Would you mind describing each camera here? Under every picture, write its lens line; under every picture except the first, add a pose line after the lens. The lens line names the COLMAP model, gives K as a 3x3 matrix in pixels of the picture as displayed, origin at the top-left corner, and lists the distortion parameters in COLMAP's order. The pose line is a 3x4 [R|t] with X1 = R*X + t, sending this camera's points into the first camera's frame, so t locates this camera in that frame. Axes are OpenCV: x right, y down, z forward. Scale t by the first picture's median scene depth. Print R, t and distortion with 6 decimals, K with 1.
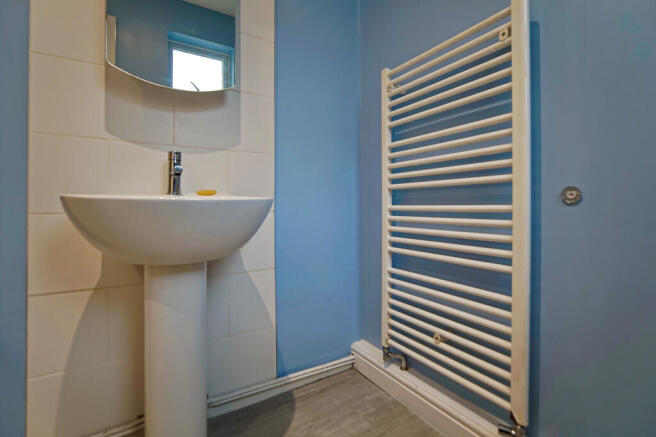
lens RADIAL K [[317.0, 0, 321.0], [0, 317.0, 203.1], [0, 0, 1]] dist [-0.001335, 0.000044]
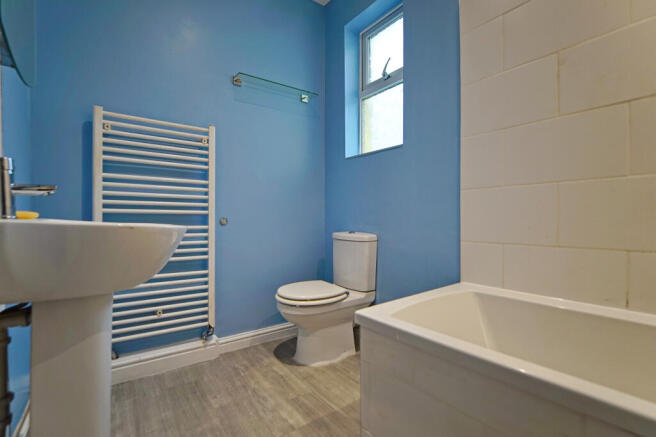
lens RADIAL K [[317.0, 0, 327.4], [0, 317.0, 219.7], [0, 0, 1]] dist [-0.001335, 0.000044]
pose [[-0.116130, 0.002164, 0.993232, -1.502941], [-0.008524, 0.999959, -0.003175, -0.031905], [-0.993197, -0.008835, -0.116106, 0.456375]]
